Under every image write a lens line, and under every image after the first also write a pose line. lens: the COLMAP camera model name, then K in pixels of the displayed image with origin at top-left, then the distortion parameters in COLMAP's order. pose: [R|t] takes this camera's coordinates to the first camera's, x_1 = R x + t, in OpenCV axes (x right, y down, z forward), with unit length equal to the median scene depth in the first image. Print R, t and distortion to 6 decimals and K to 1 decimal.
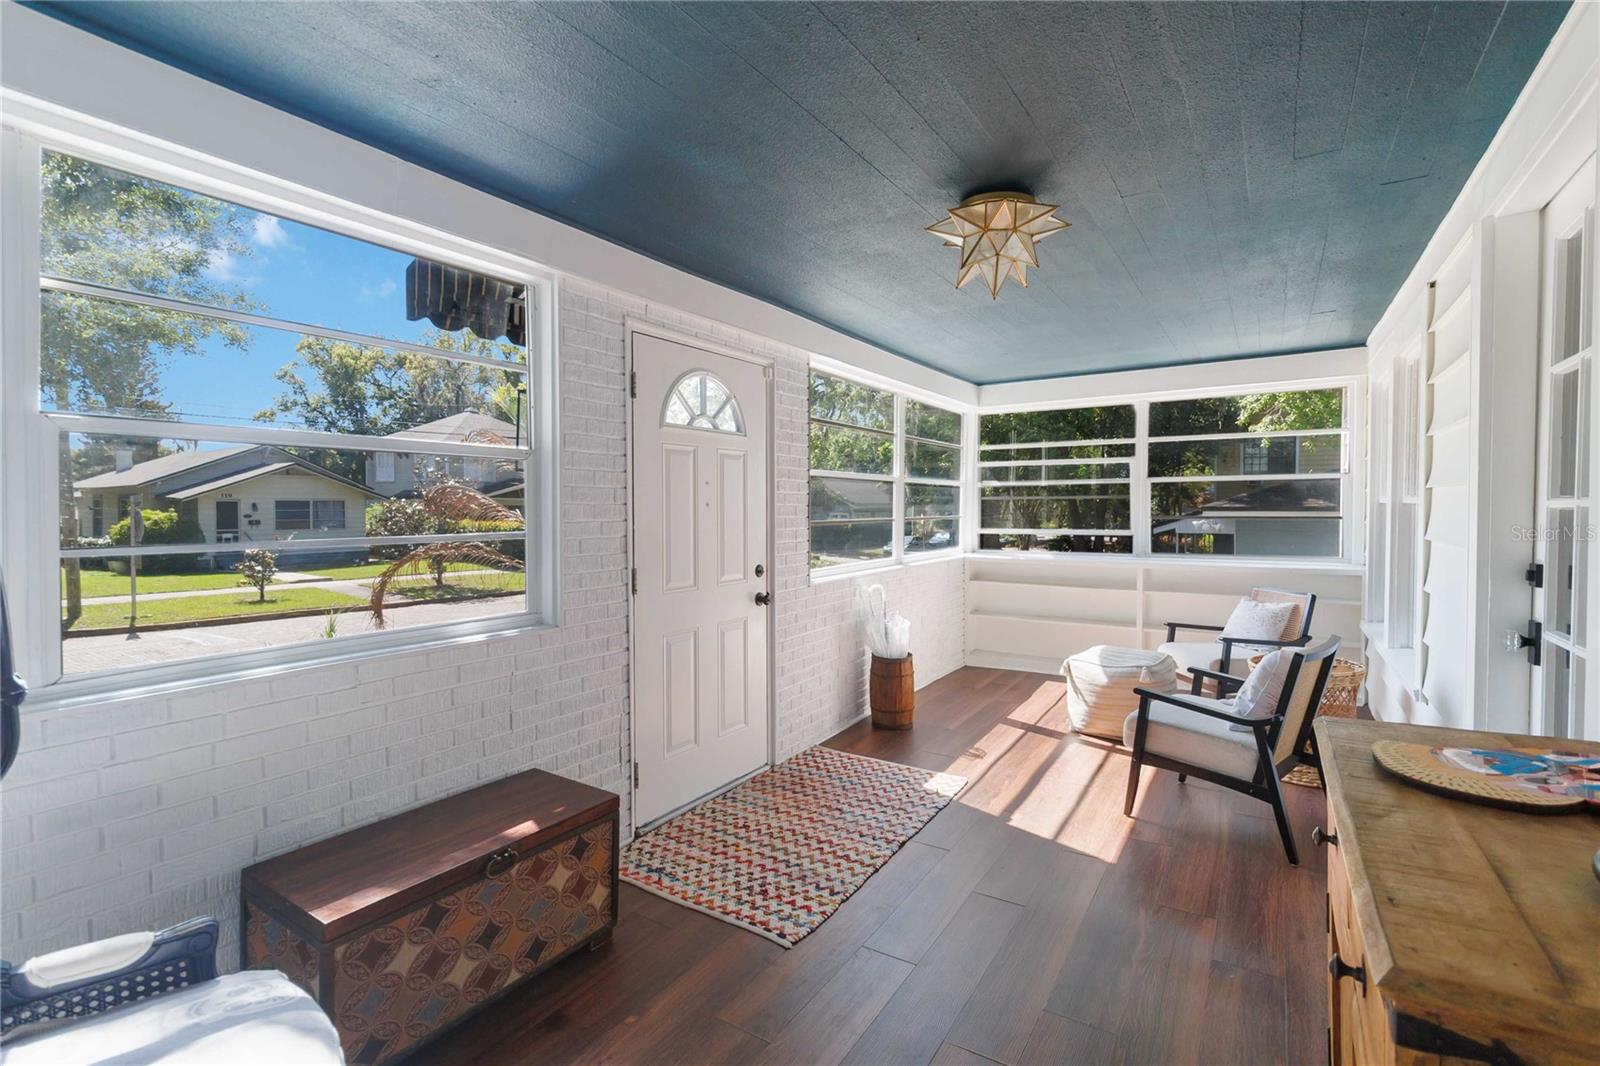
lens RADIAL K [[727.2, 0, 803.1], [0, 727.2, 516.5], [0, 0, 1]] dist [-0.002740, -0.000489]
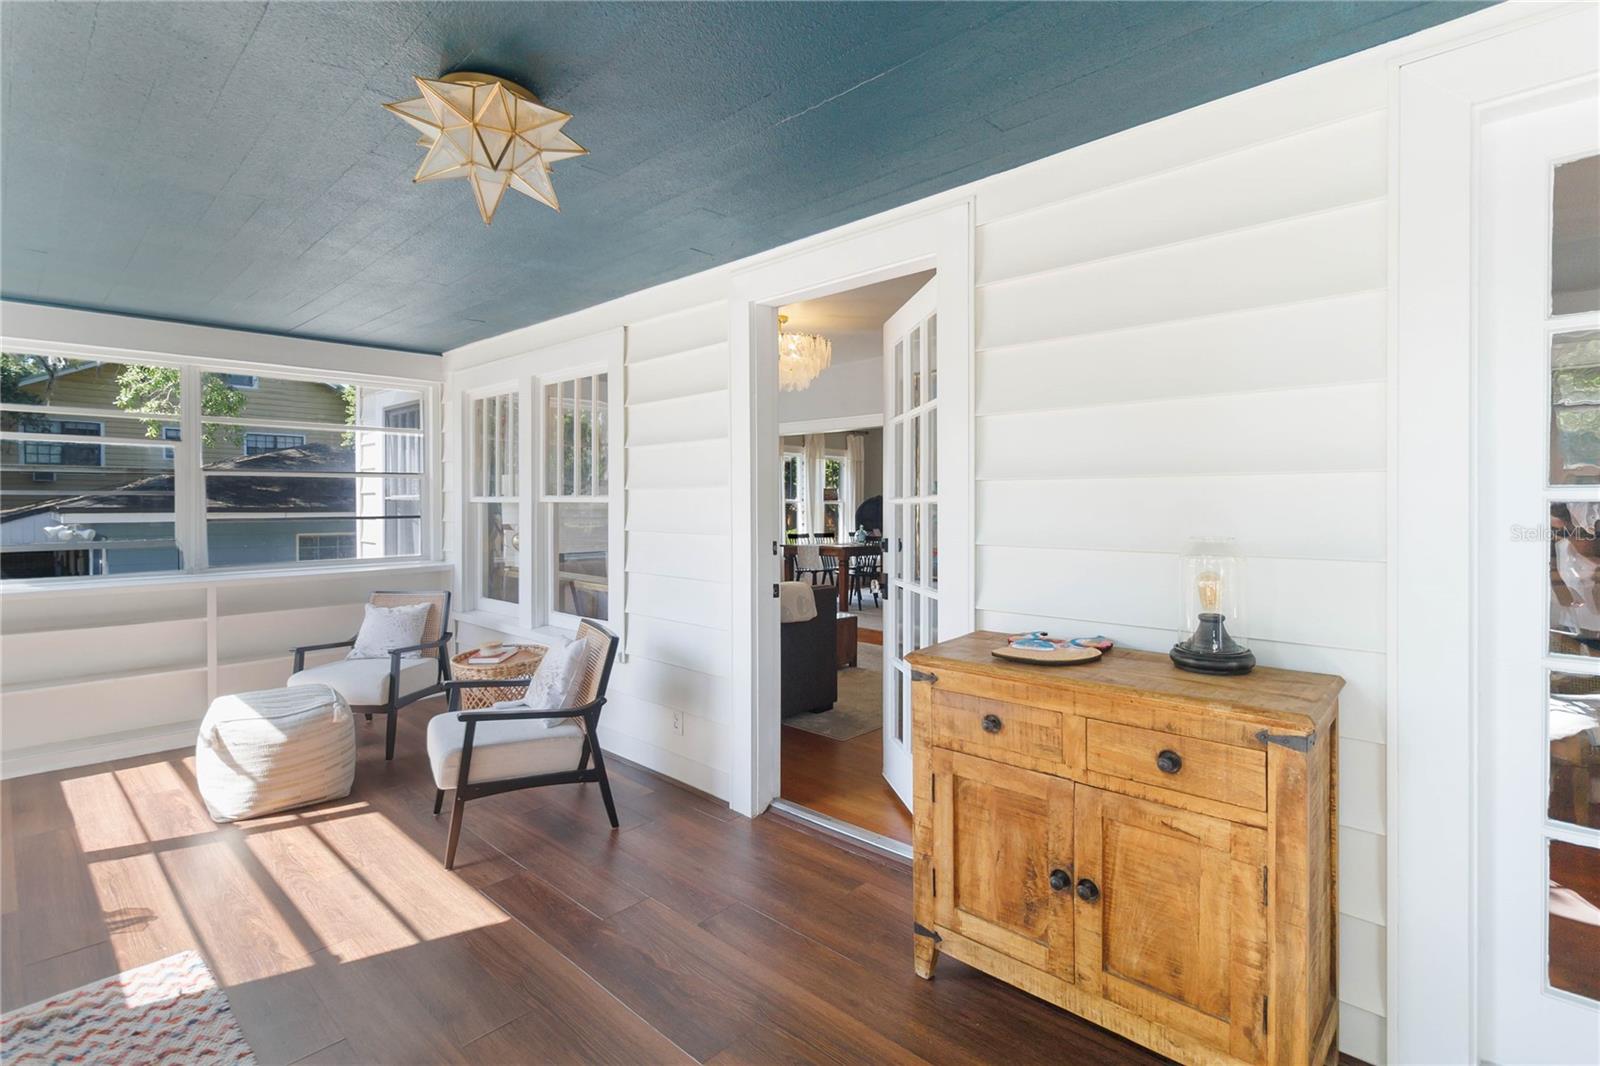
lens RADIAL K [[761.7, 0, 797.9], [0, 761.7, 499.6], [0, 0, 1]] dist [-0.000625, -0.007237]
pose [[0.177591, 0.006436, 0.984083, -0.278219], [0.018380, 0.999783, -0.009855, -0.001908], [-0.983933, 0.019837, 0.177434, 0.342754]]
